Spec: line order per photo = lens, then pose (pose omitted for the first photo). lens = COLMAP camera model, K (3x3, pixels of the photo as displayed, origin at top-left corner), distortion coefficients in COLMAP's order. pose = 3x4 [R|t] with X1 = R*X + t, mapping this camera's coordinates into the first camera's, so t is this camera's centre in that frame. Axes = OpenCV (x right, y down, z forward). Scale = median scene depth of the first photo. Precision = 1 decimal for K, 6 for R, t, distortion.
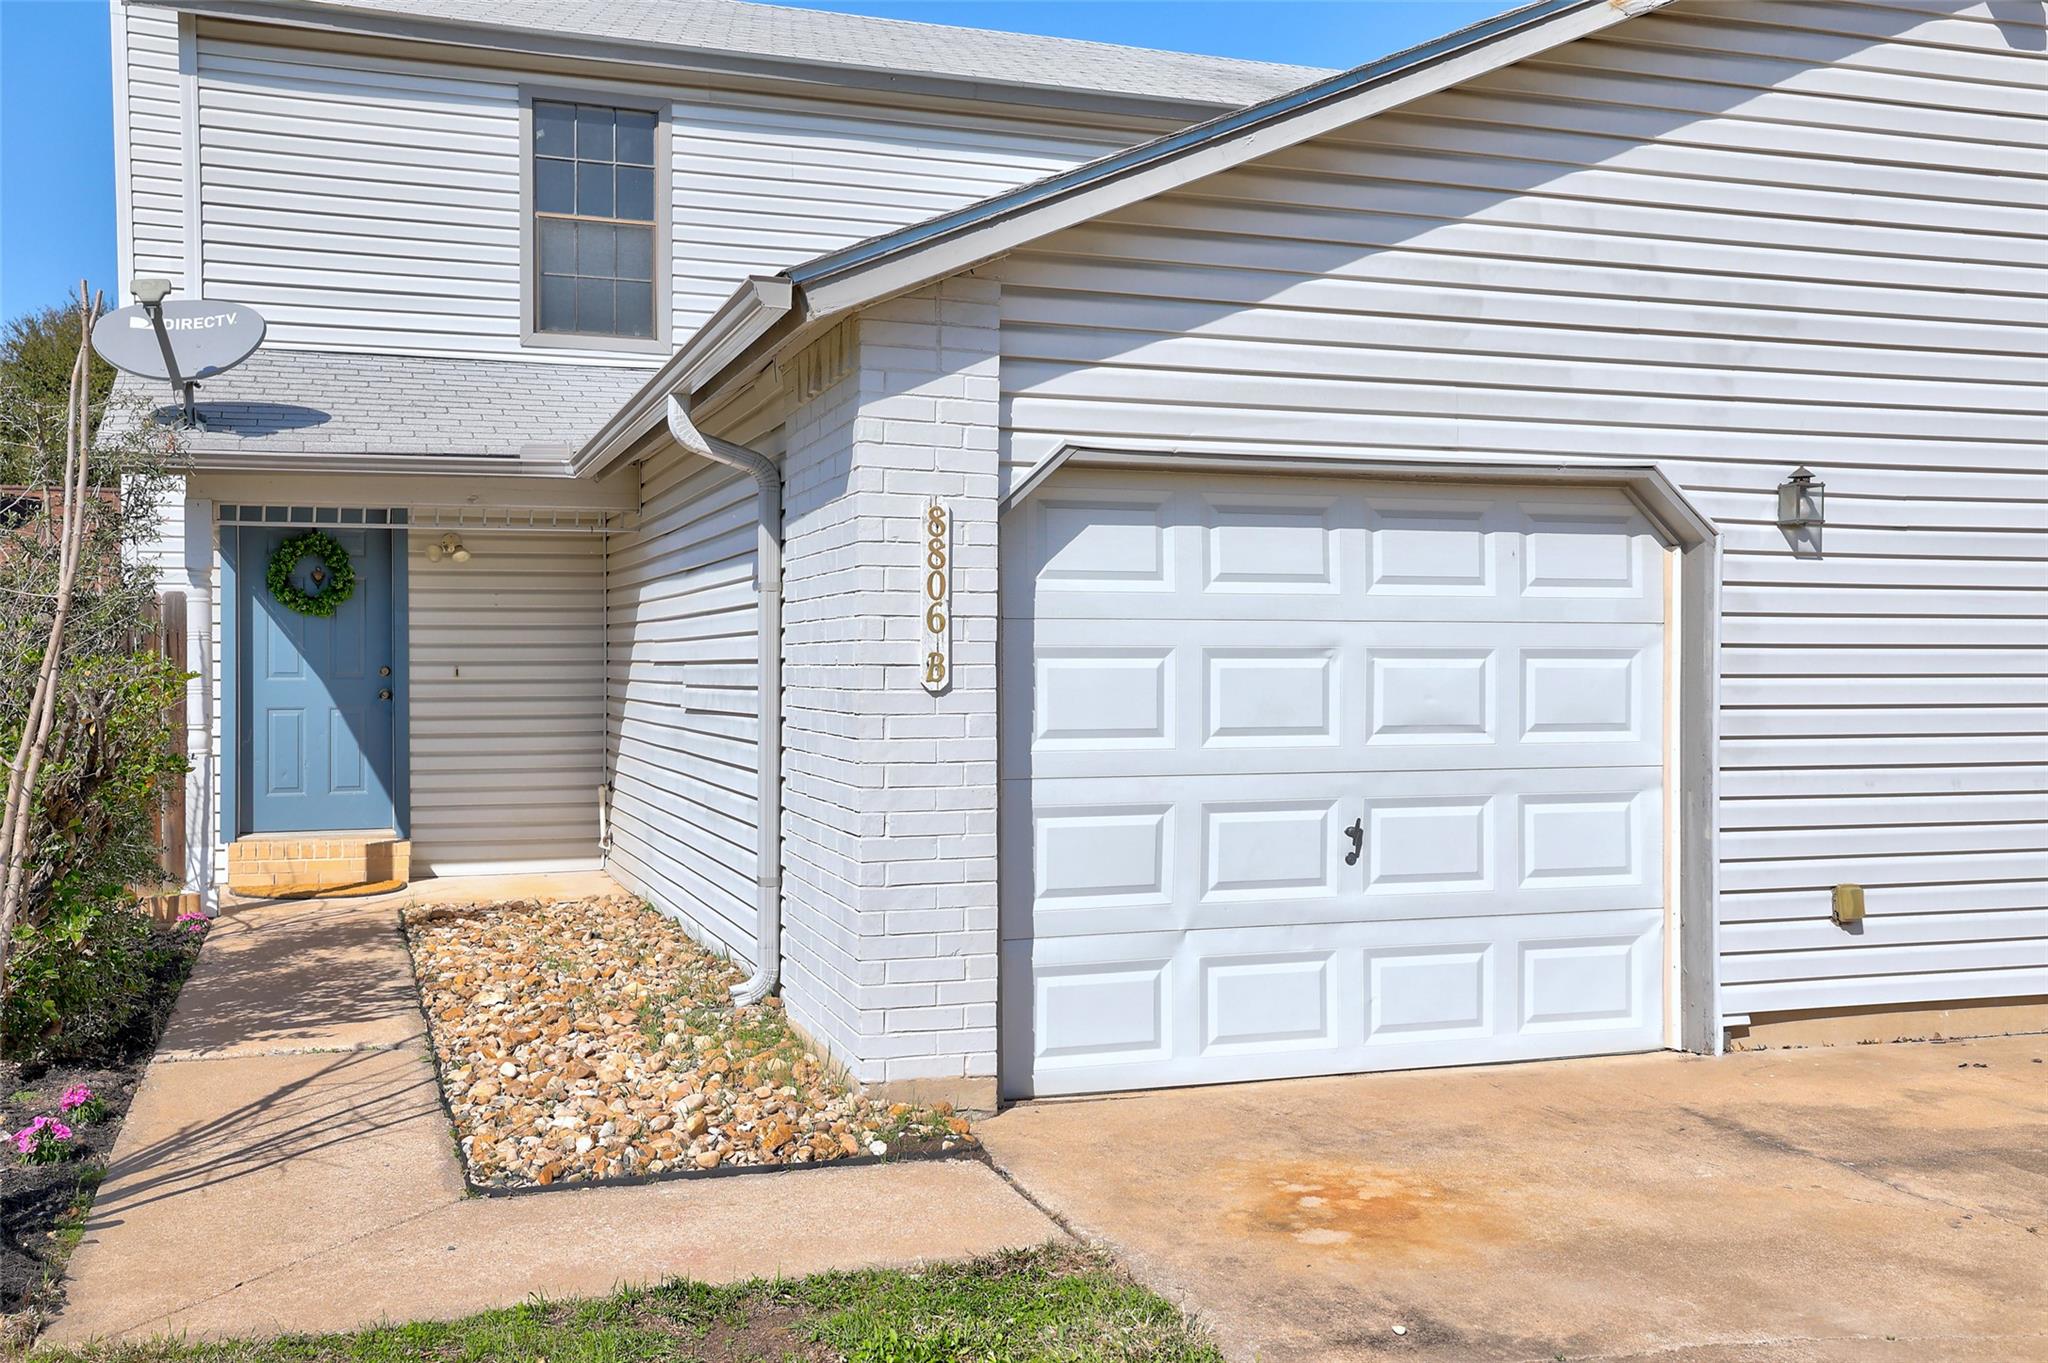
lens RADIAL K [[1887.1, 0, 1024.0], [0, 1887.1, 681.5], [0, 0, 1]] dist [-0.005039, 0.117794]
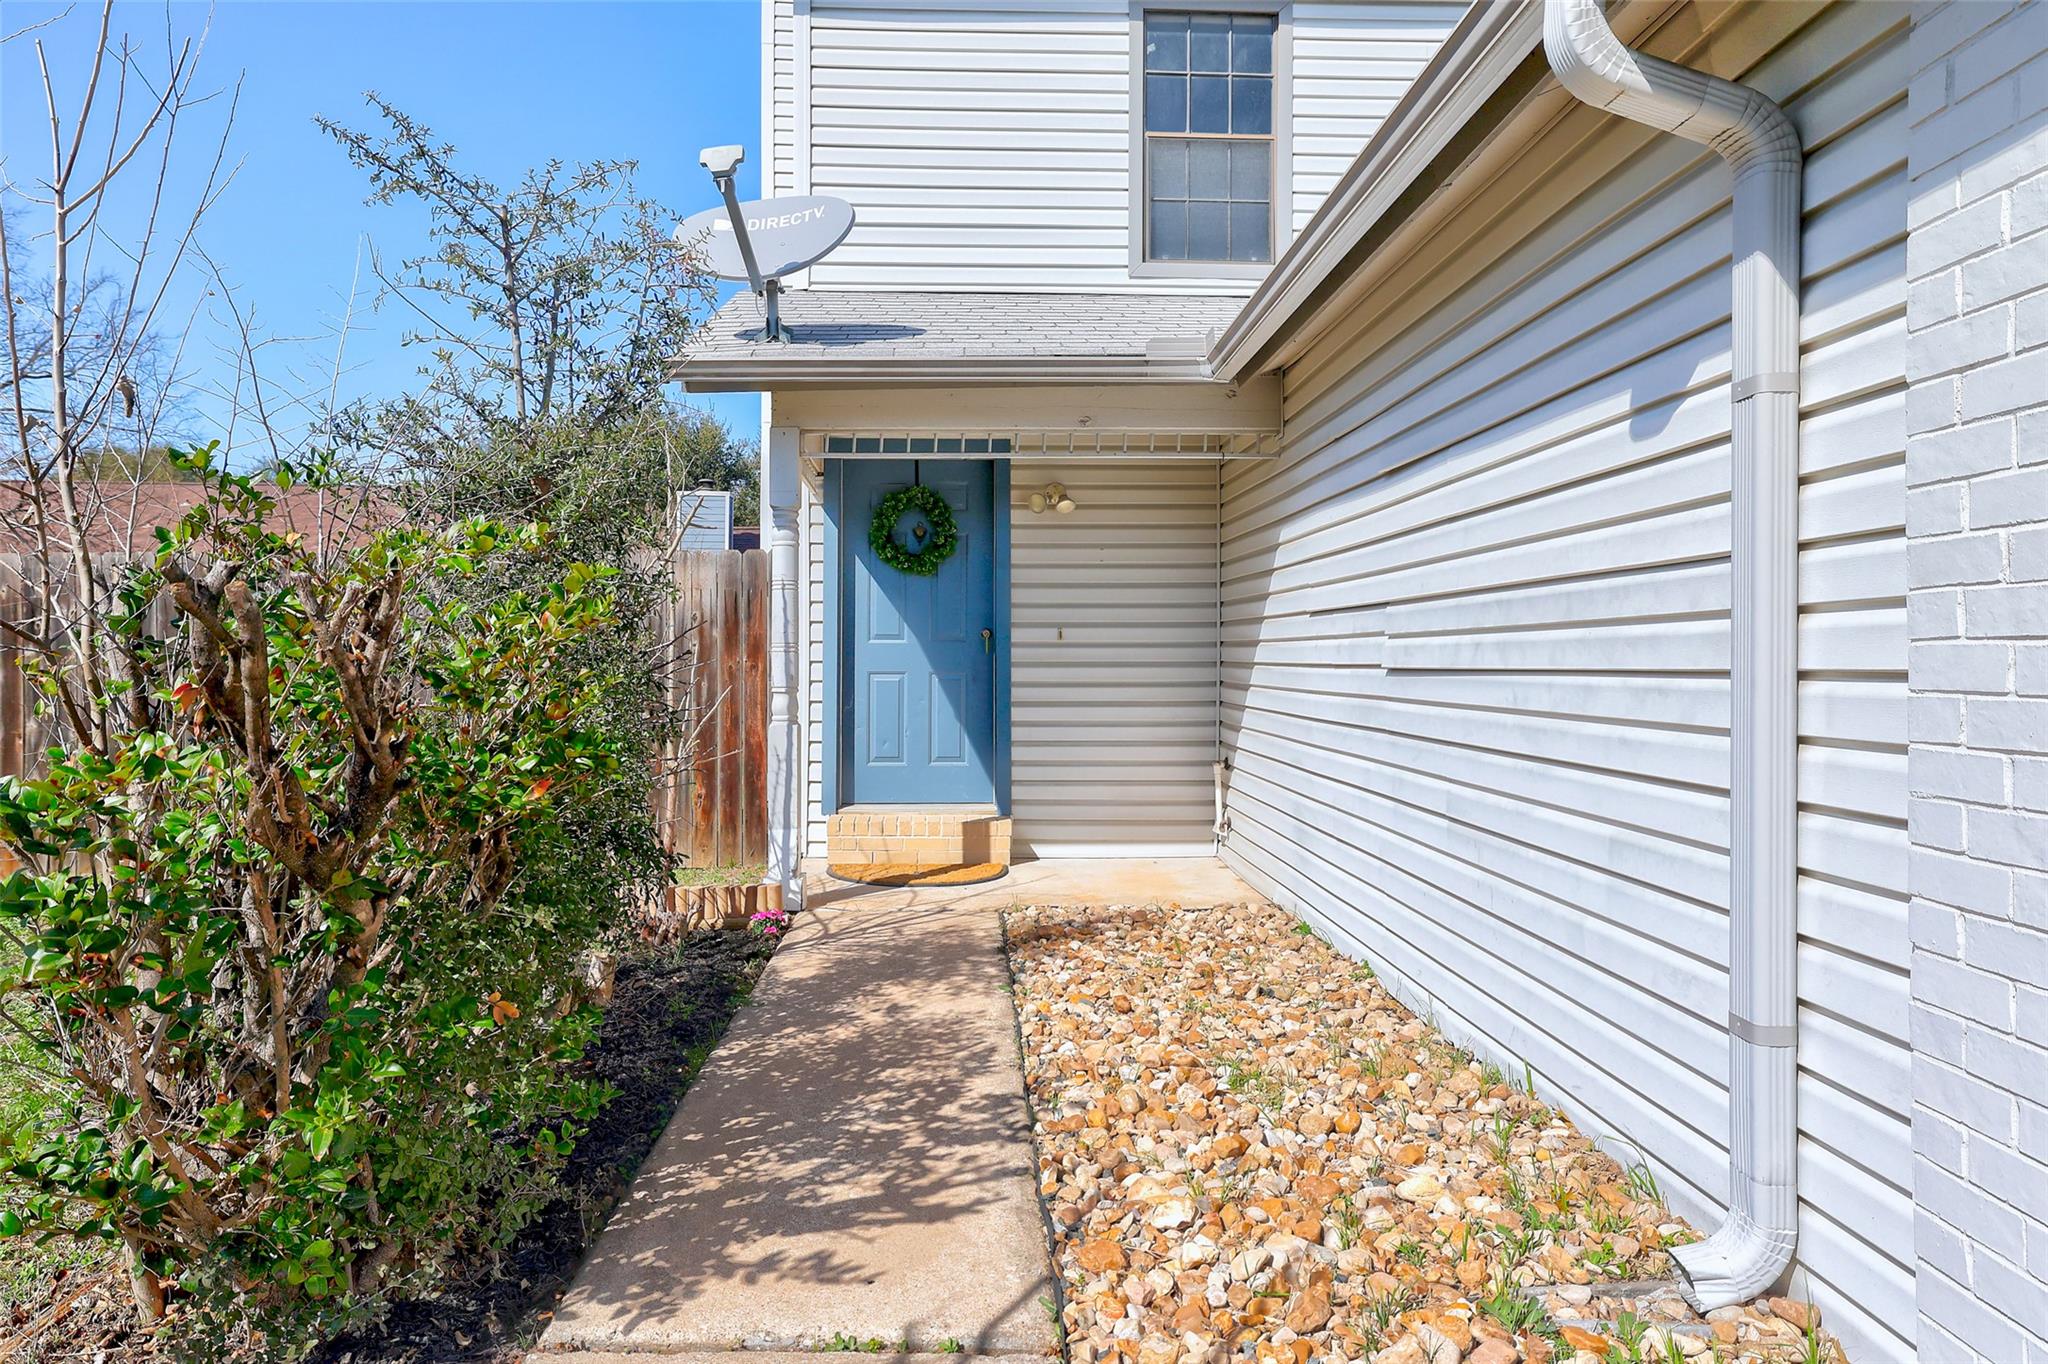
lens RADIAL K [[1356.9, 0, 1024.0], [0, 1356.9, 682.0], [0, 0, 1]] dist [0.000636, 0.000016]
pose [[0.954372, 0.008950, -0.298487, -0.127402], [-0.006245, 0.999930, 0.010017, 0.012378], [0.298555, -0.007696, 0.954361, 0.387697]]
